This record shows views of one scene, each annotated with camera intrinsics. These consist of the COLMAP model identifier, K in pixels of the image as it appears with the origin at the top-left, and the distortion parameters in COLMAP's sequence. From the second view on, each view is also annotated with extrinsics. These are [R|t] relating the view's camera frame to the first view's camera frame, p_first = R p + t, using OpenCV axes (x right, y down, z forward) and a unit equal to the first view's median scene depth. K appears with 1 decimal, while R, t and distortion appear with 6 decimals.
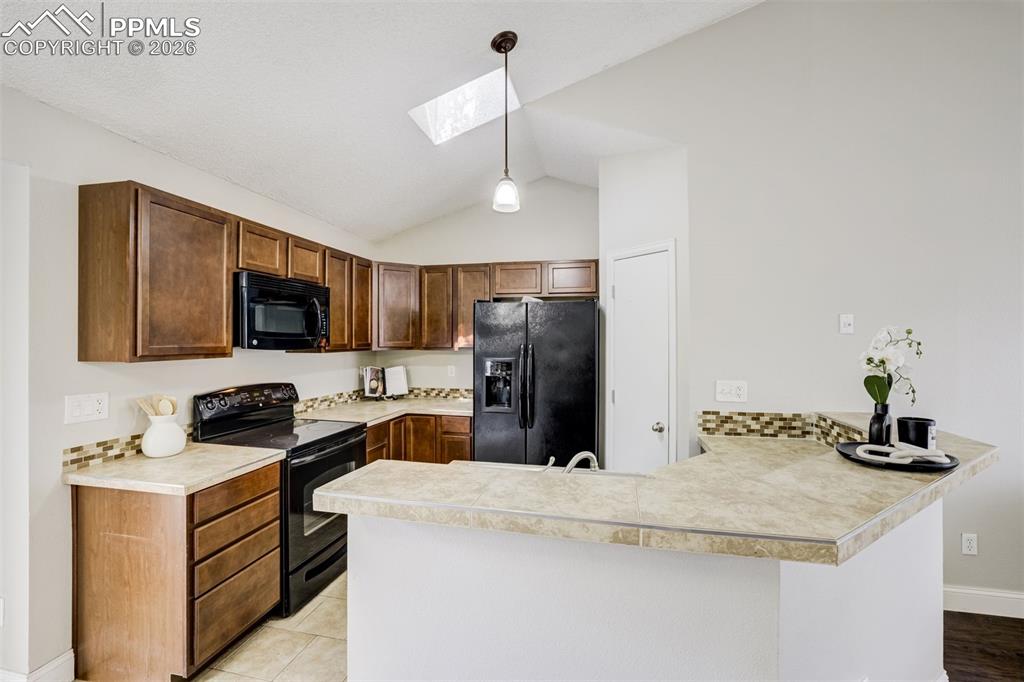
lens RADIAL K [[435.4, 0, 512.0], [0, 435.4, 341.0], [0, 0, 1]] dist [-0.039135, 0.013191]
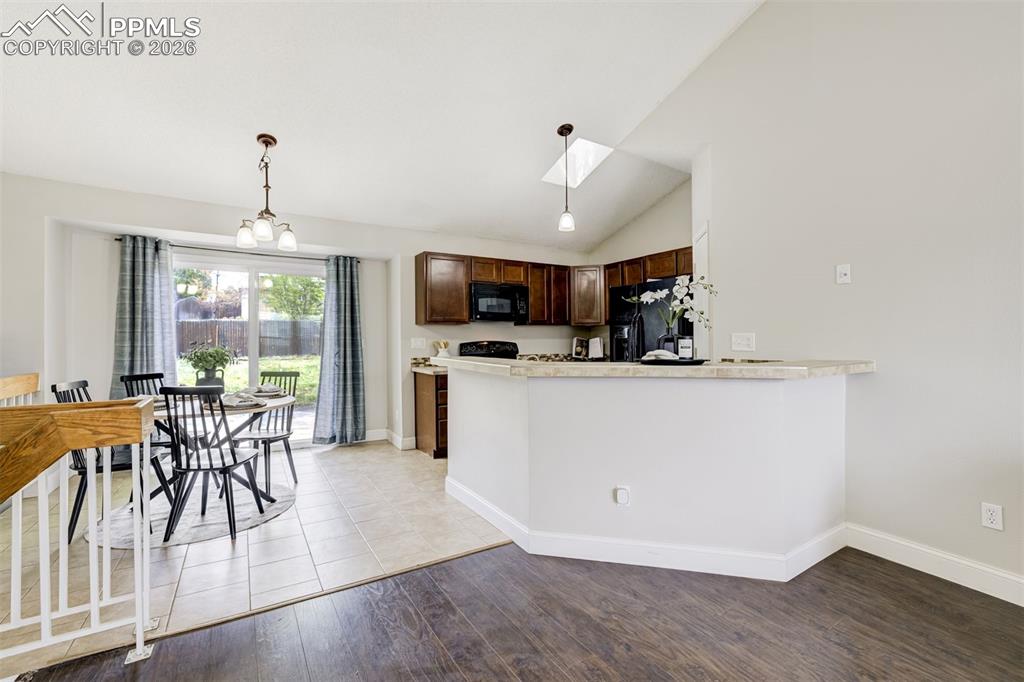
lens RADIAL K [[441.3, 0, 514.0], [0, 441.3, 340.3], [0, 0, 1]] dist [-0.037501, 0.015189]
pose [[0.684726, -0.006248, -0.728774, 0.945354], [0.003477, 0.999980, -0.005306, 0.115386], [0.728793, 0.001099, 0.684734, -0.275973]]
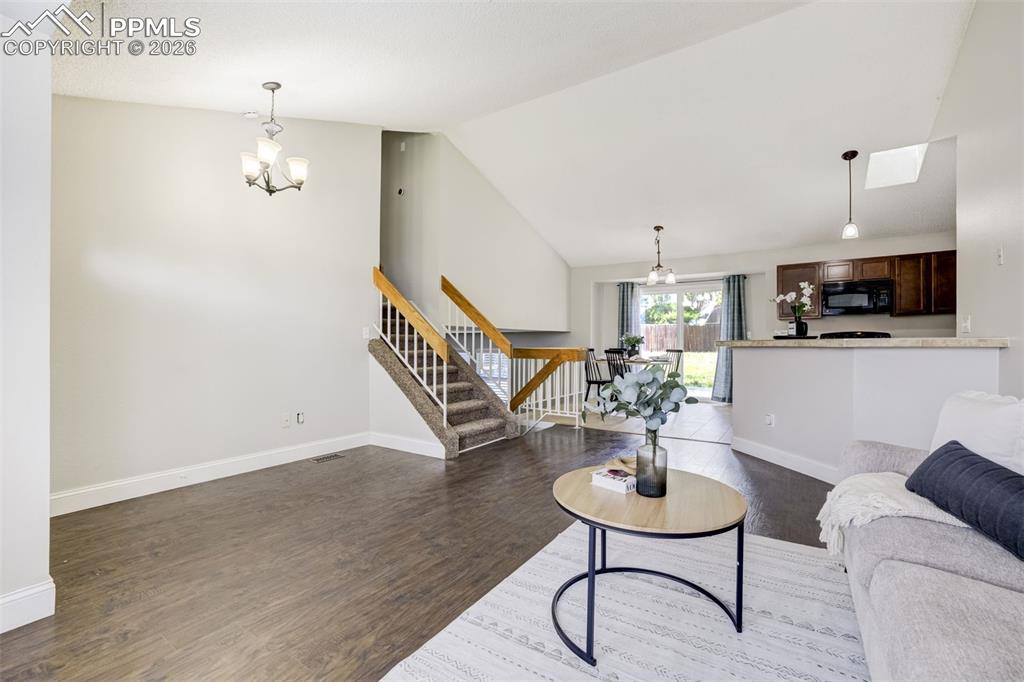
lens RADIAL K [[441.3, 0, 514.0], [0, 441.3, 340.3], [0, 0, 1]] dist [-0.037501, 0.015189]
pose [[-0.380453, -0.006935, -0.924774, 2.157749], [-0.006322, 0.999968, -0.004898, 0.173864], [0.924778, 0.003983, -0.380485, 0.269251]]
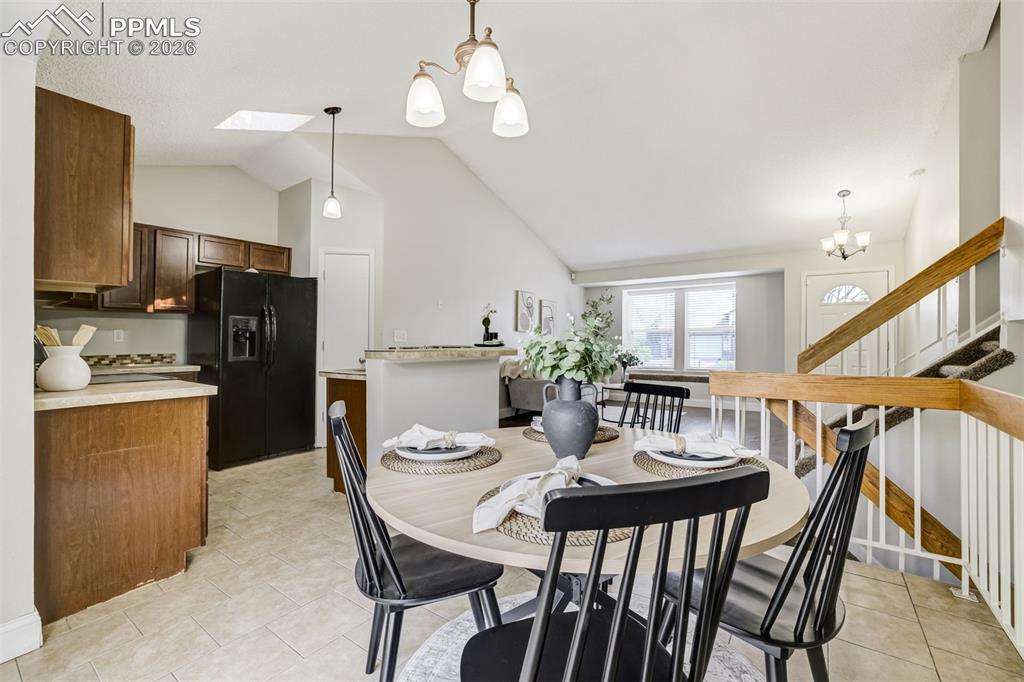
lens RADIAL K [[435.4, 0, 512.0], [0, 435.4, 341.0], [0, 0, 1]] dist [-0.039135, 0.013191]
pose [[0.411204, -0.004139, 0.911534, -1.031422], [0.001722, 0.999991, 0.003764, 0.130171], [-0.911542, 0.000021, 0.411207, -0.221954]]
